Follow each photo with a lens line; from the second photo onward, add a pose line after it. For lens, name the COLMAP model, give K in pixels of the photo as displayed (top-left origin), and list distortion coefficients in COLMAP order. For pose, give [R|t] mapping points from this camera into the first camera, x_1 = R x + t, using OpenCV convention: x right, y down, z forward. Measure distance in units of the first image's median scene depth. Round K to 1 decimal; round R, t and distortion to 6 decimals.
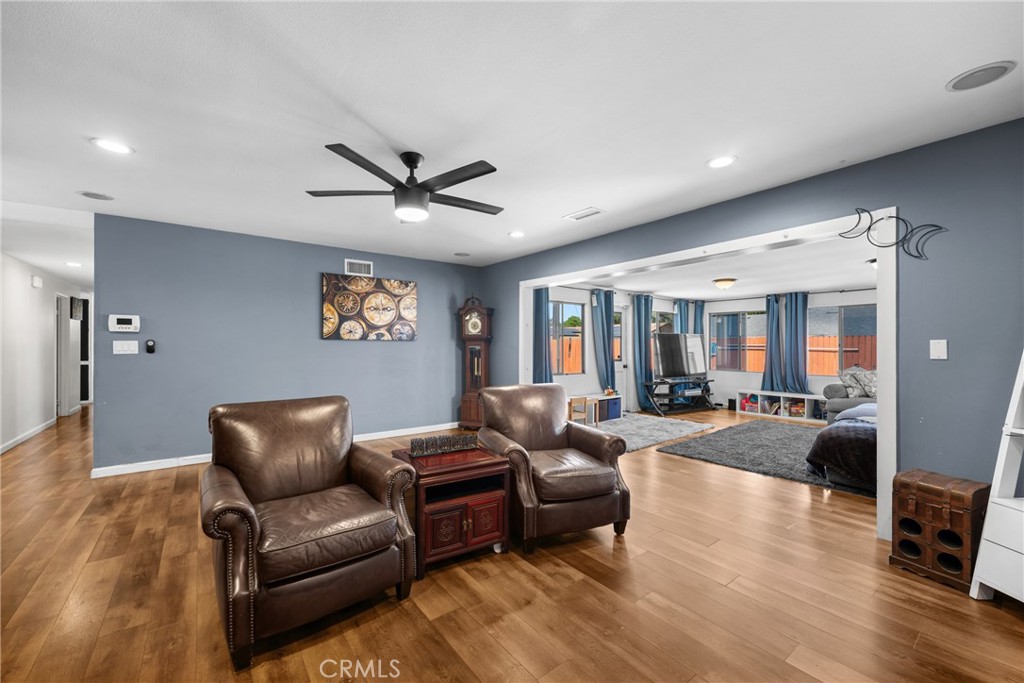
lens RADIAL K [[408.4, 0, 506.4], [0, 408.4, 344.6], [0, 0, 1]] dist [-0.003229, -0.000001]
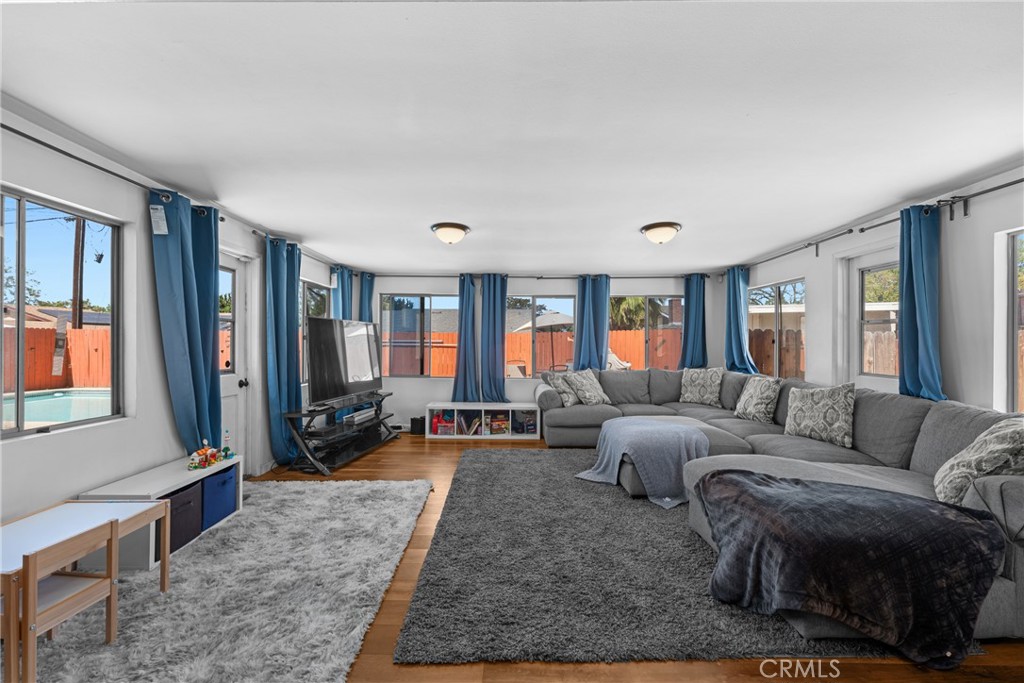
lens RADIAL K [[408.4, 0, 514.6], [0, 408.4, 342.9], [0, 0, 1]] dist [-0.003229, -0.000001]
pose [[0.609251, 0.002759, 0.792973, 0.110131], [-0.007600, 0.999968, 0.002359, 0.002425], [-0.792941, -0.007463, 0.609252, 0.477183]]
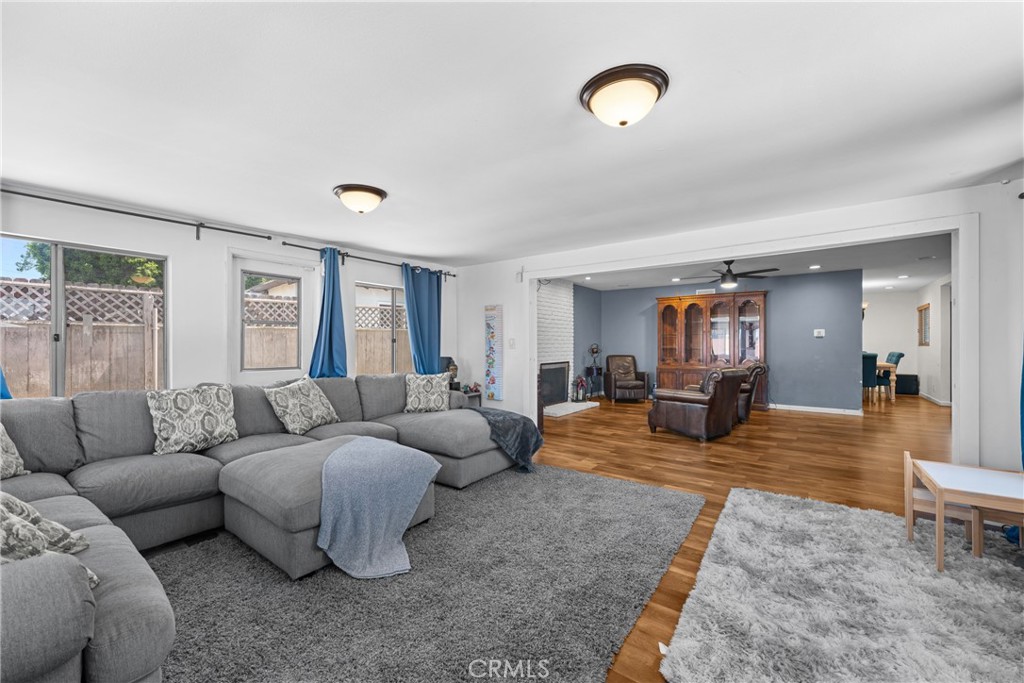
lens RADIAL K [[408.4, 0, 512.6], [0, 408.4, 347.2], [0, 0, 1]] dist [-0.003229, -0.000001]
pose [[-0.959787, 0.003086, -0.280712, 0.507031], [0.000334, 0.999951, 0.009851, 0.003414], [0.280729, 0.009361, -0.959741, 0.958573]]
